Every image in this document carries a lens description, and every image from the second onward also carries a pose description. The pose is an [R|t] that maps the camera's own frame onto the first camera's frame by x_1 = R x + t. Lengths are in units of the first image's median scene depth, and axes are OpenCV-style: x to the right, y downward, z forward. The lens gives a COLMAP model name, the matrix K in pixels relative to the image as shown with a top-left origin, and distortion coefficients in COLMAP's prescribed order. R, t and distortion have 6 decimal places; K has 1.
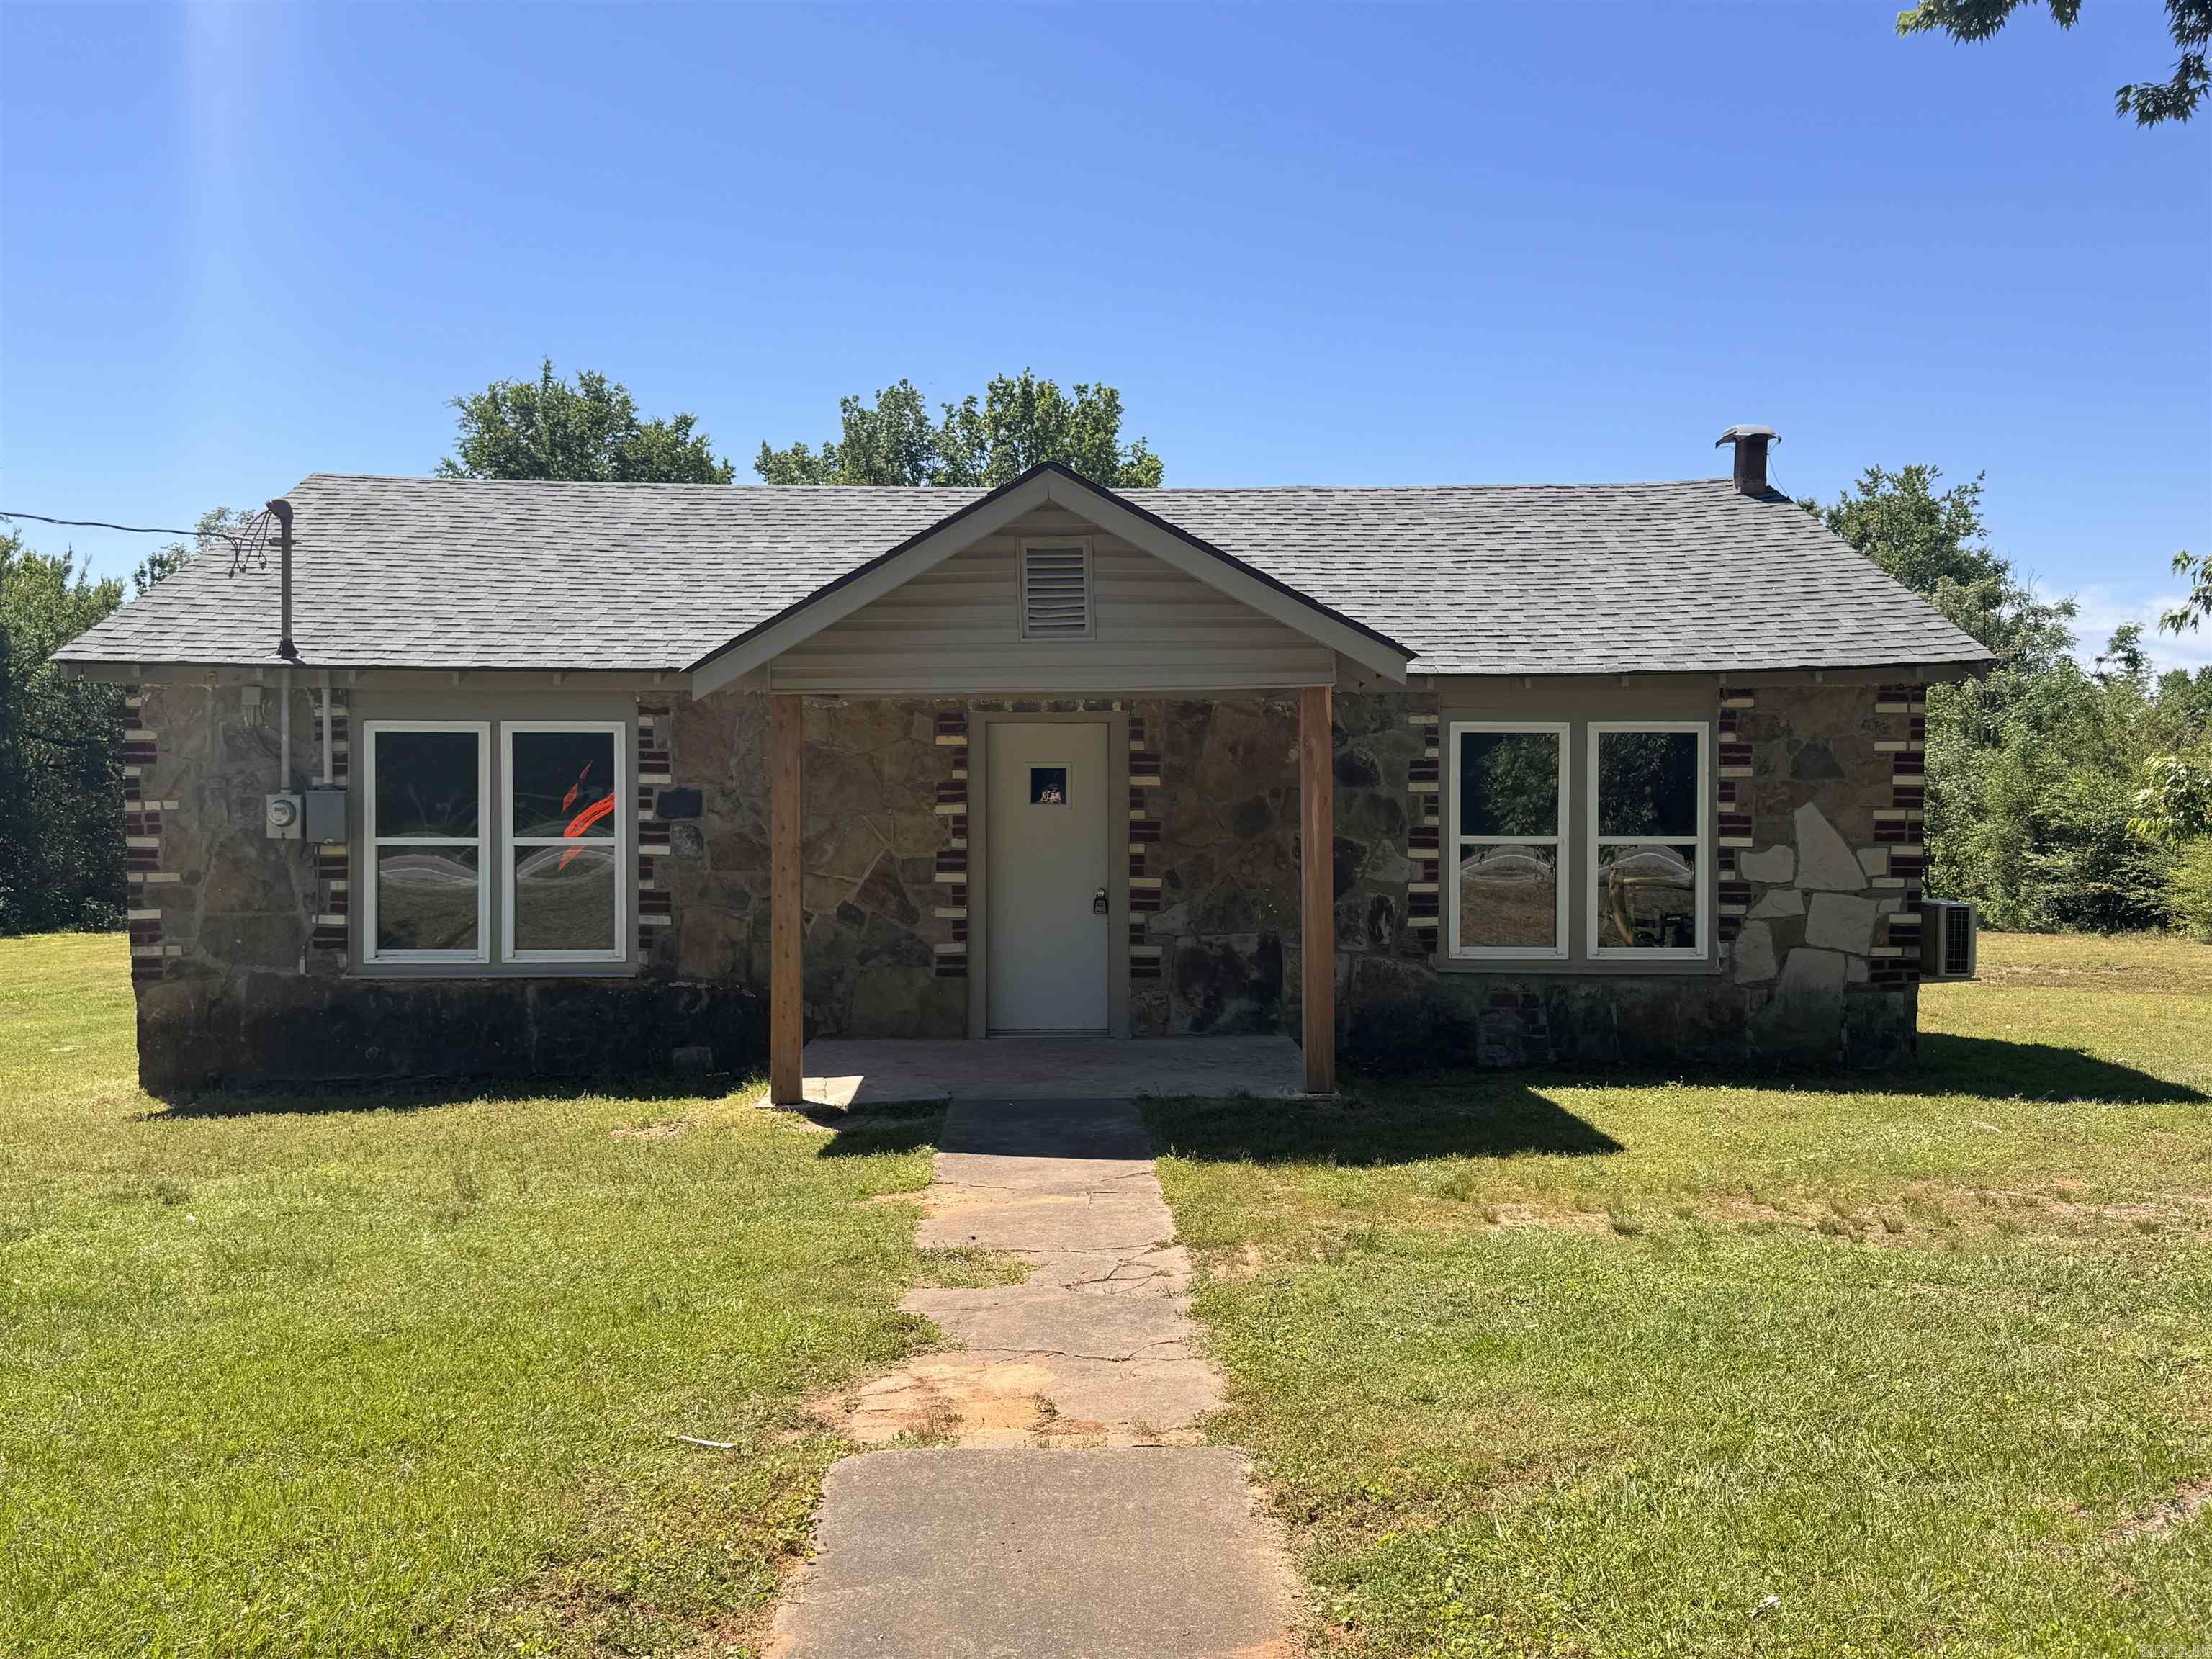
lens RADIAL K [[2119.5, 0, 1106.4], [0, 2119.5, 830.7], [0, 0, 1]] dist [0.076714, 0.000000]
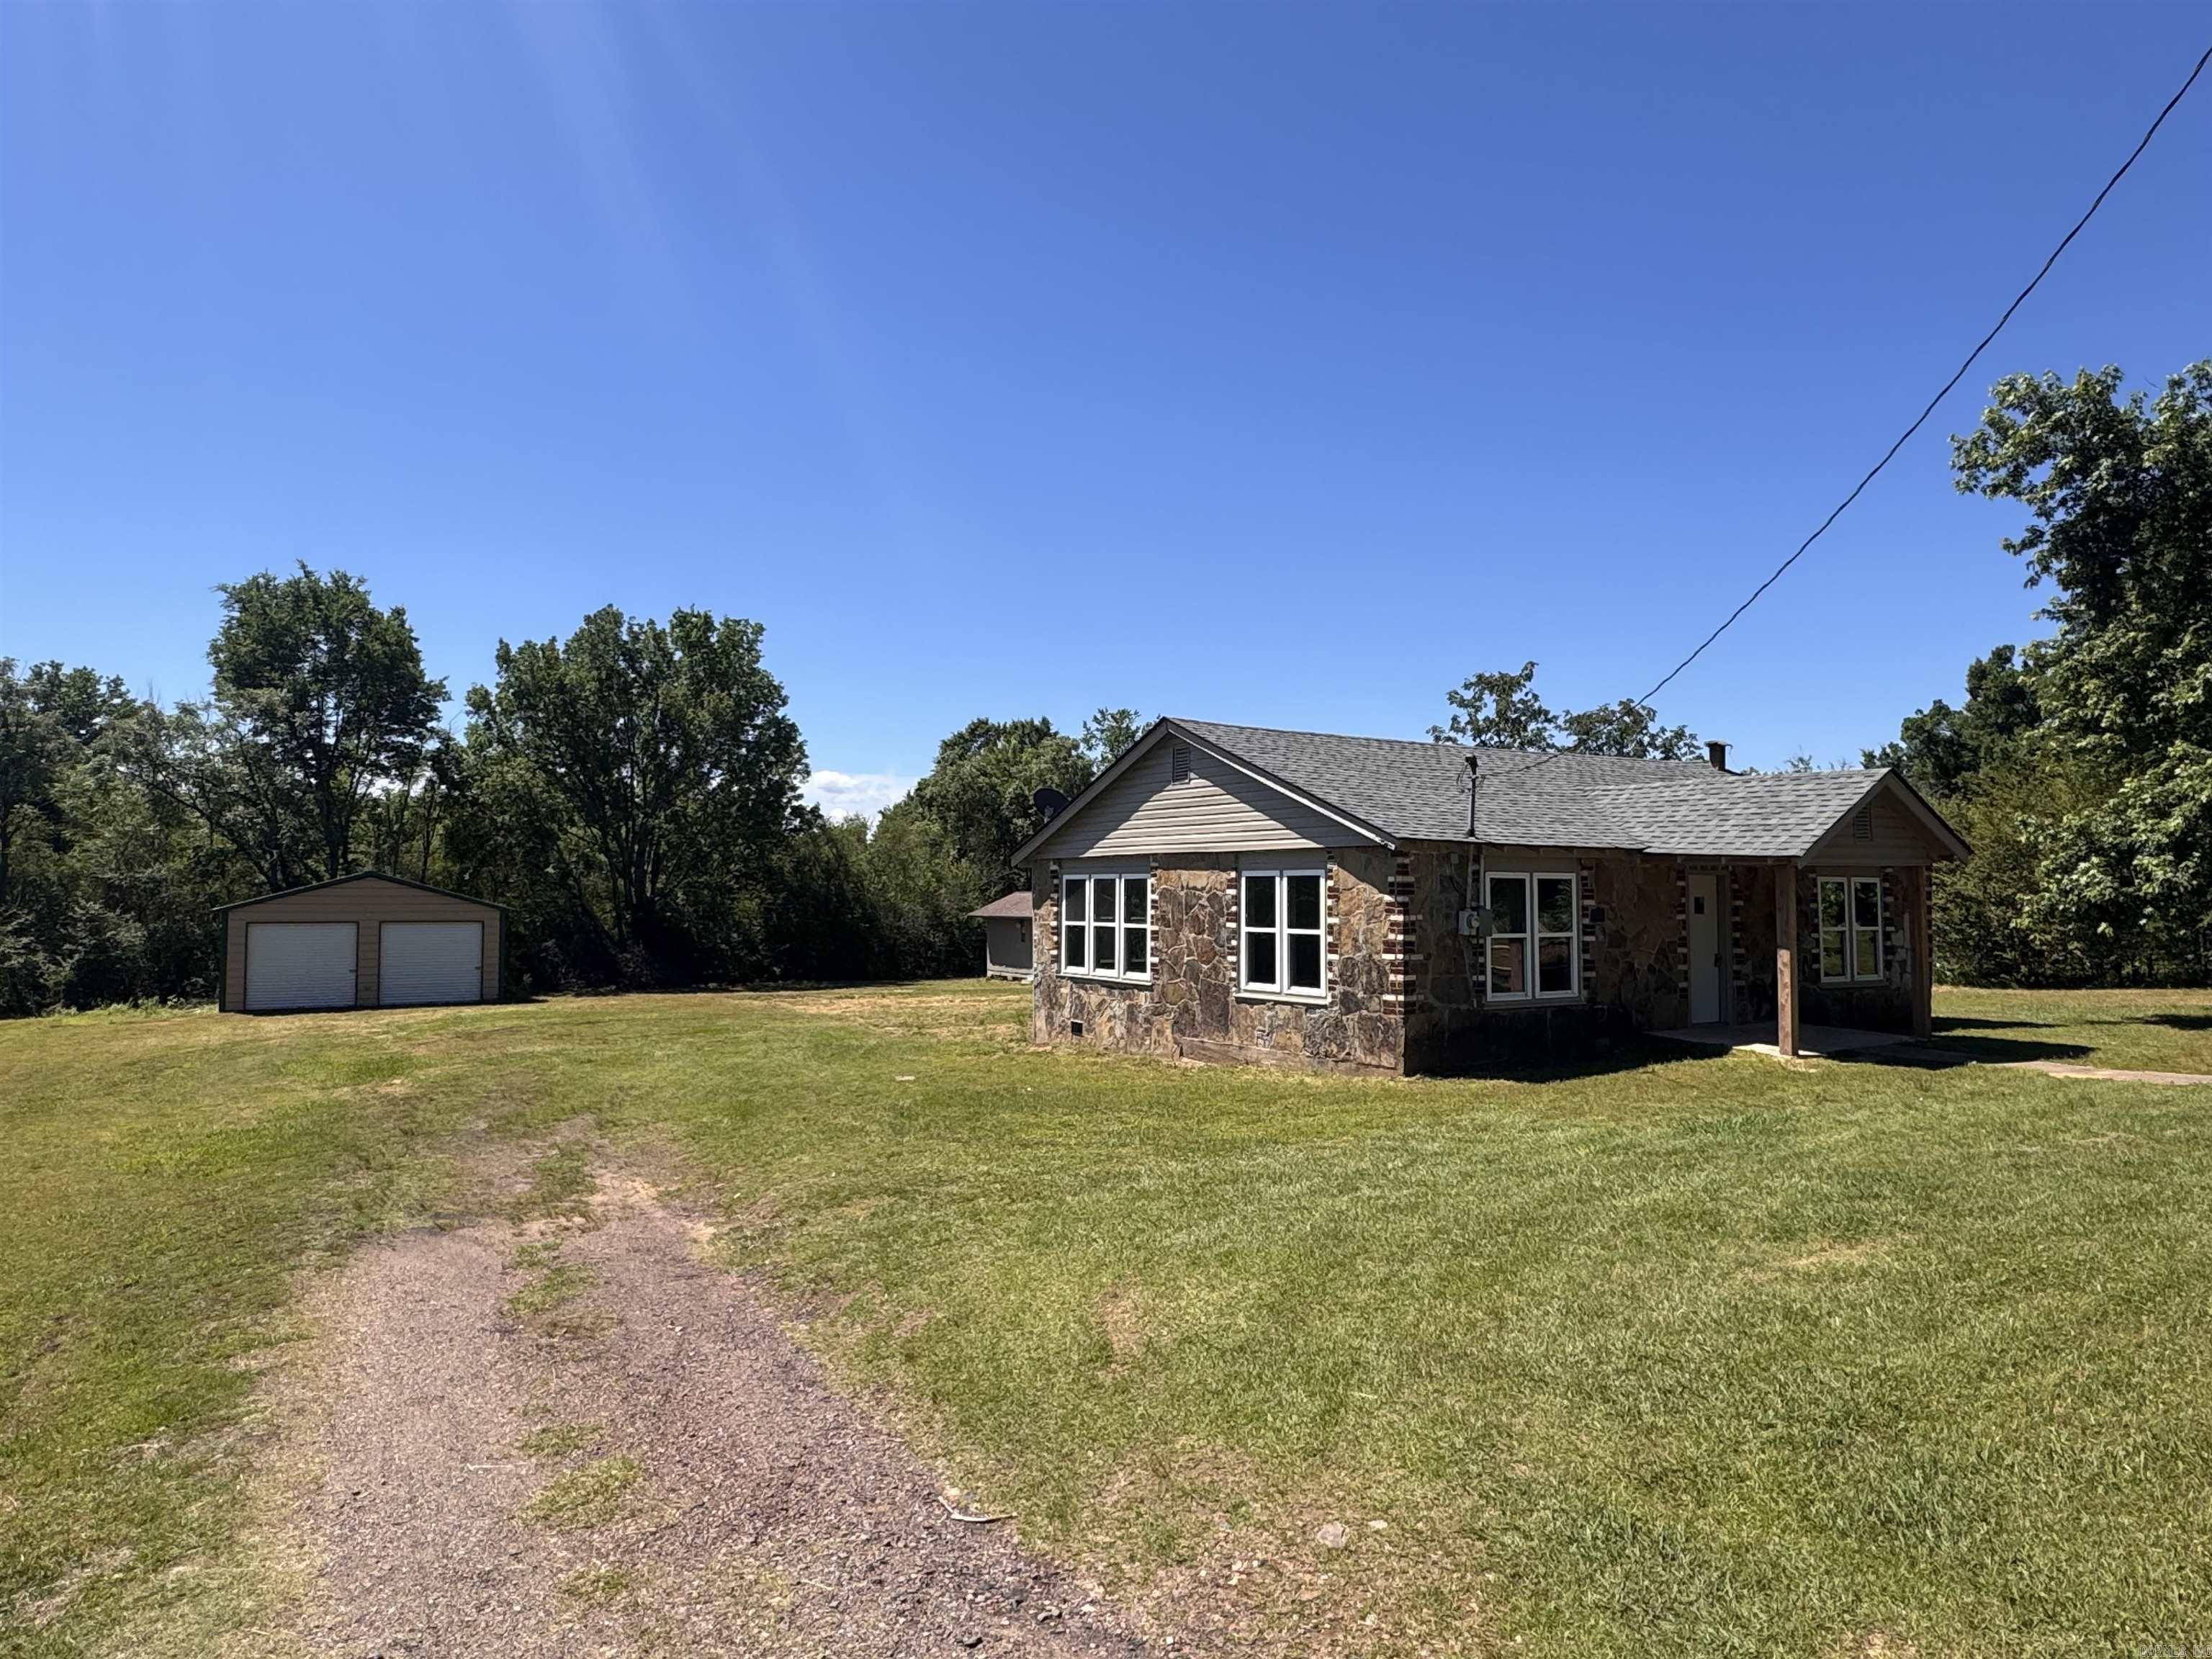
lens RADIAL K [[1425.2, 0, 1108.7], [0, 1425.2, 835.9], [0, 0, 1]] dist [0.008000, 0.000949]
pose [[0.852881, 0.023945, 0.521557, -1.277595], [0.005529, 0.998478, -0.054881, -0.015662], [-0.522077, 0.049690, 0.851450, 0.104584]]
